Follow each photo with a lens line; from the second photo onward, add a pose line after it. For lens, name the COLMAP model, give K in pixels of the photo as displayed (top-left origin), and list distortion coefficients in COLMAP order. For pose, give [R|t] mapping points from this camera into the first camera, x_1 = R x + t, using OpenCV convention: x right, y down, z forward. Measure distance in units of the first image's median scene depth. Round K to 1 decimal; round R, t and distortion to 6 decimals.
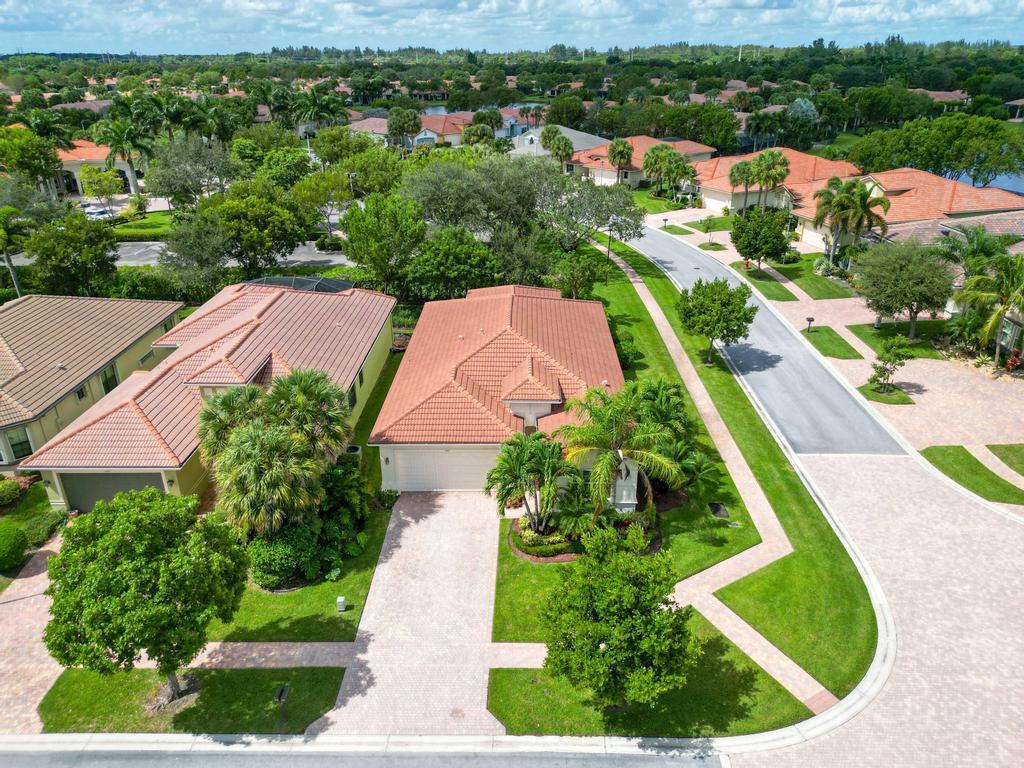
lens RADIAL K [[718.9, 0, 512.0], [0, 718.9, 384.0], [0, 0, 1]] dist [0.060214, -0.056002]
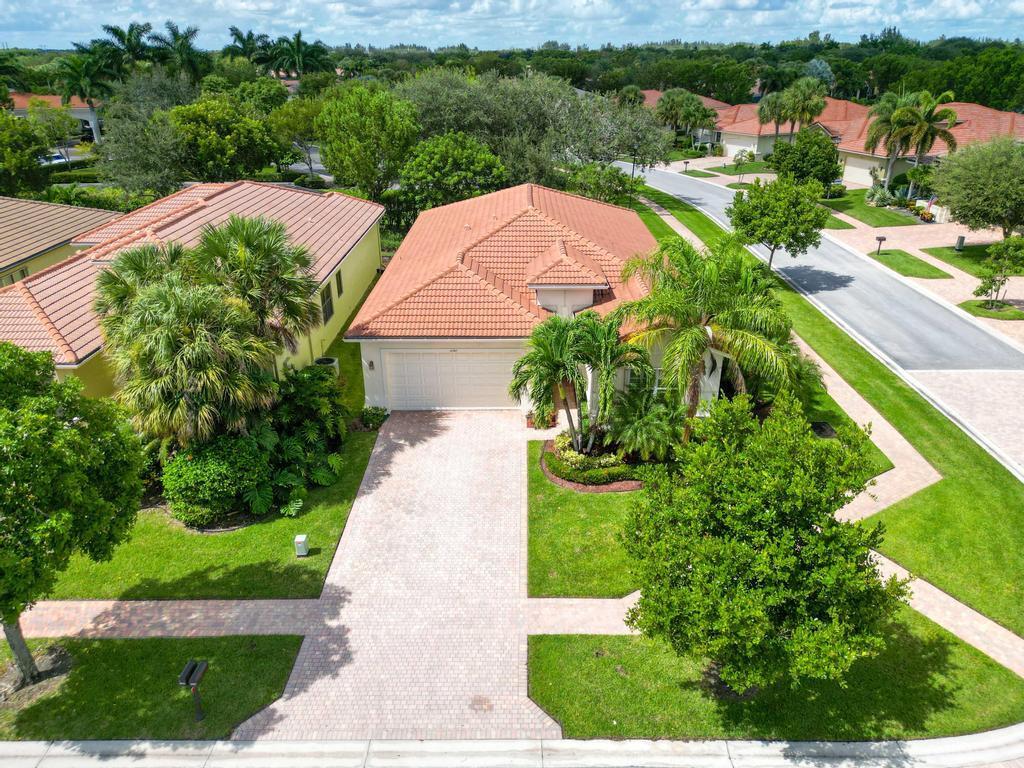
lens RADIAL K [[718.9, 0, 512.0], [0, 718.9, 384.0], [0, 0, 1]] dist [0.060214, -0.056002]
pose [[0.999947, -0.002908, 0.009878, -0.041842], [0.002921, 0.999995, -0.001256, 0.140442], [-0.009875, 0.001285, 0.999950, 0.294527]]
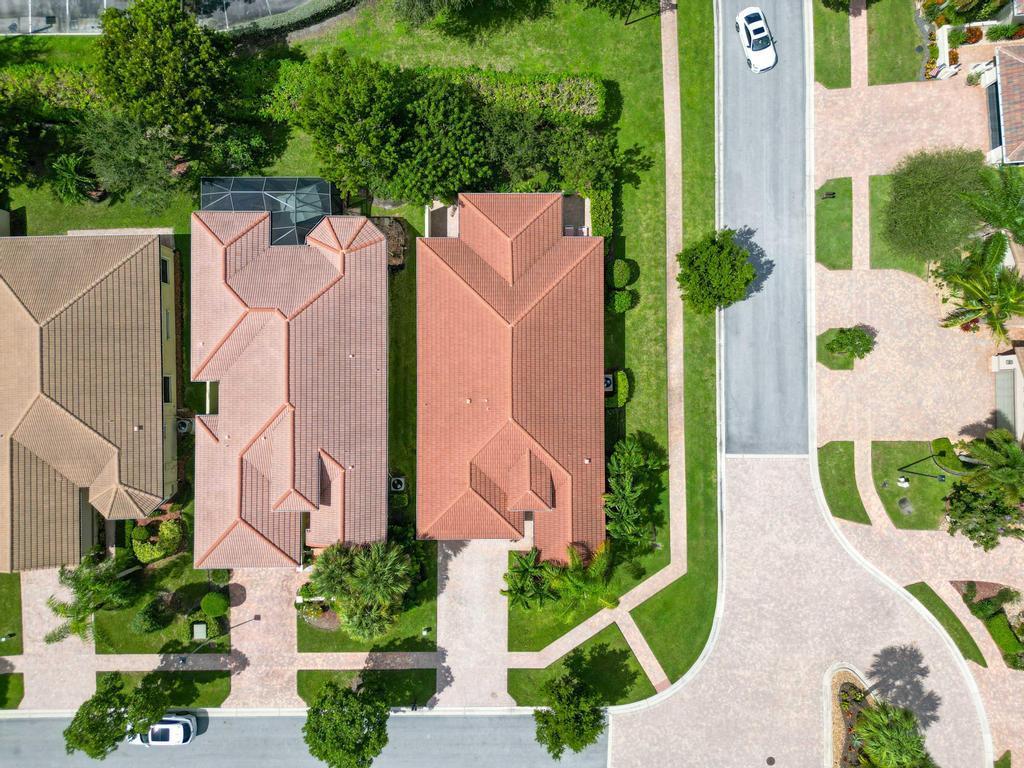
lens RADIAL K [[704.0, 0, 512.0], [0, 704.0, 384.0], [0, 0, 1]] dist [0.045904, -0.034146]
pose [[0.999721, -0.021954, 0.008761, -0.015377], [0.001703, 0.436587, 0.899661, -1.444073], [-0.023576, -0.899394, 0.436502, 0.705185]]
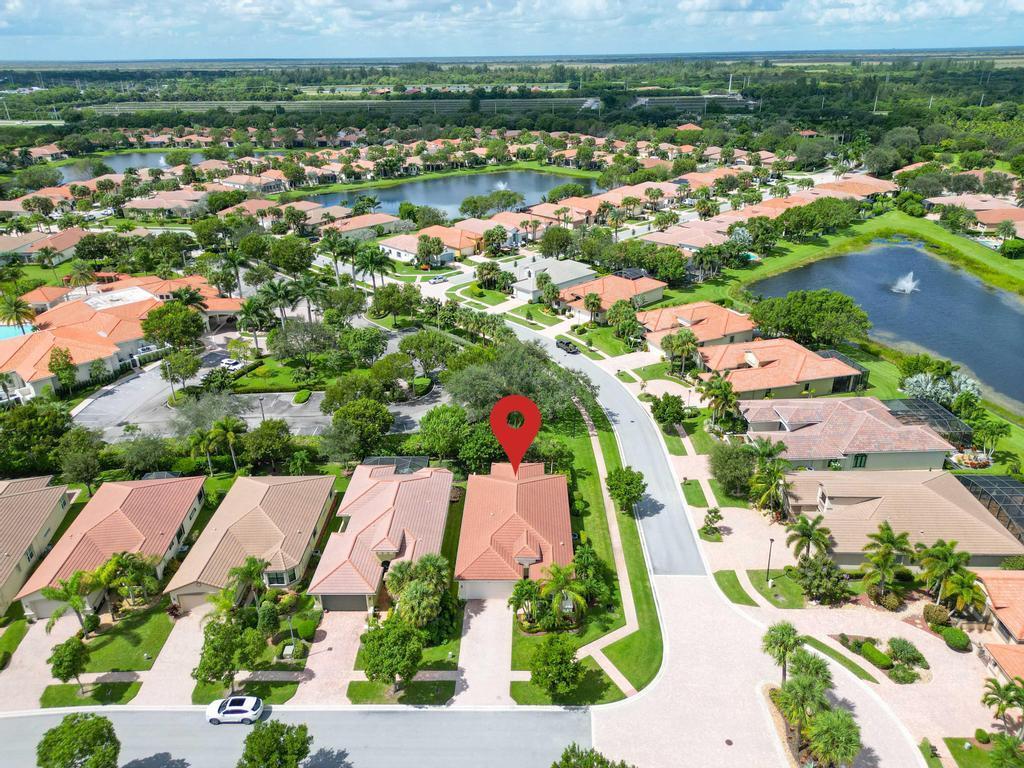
lens RADIAL K [[718.9, 0, 512.0], [0, 718.9, 384.0], [0, 0, 1]] dist [0.060214, -0.056002]
pose [[0.999994, -0.003054, -0.001343, -0.014762], [0.003054, 0.999995, -0.000007, -0.575612], [0.001343, 0.000003, 0.999999, -1.368935]]
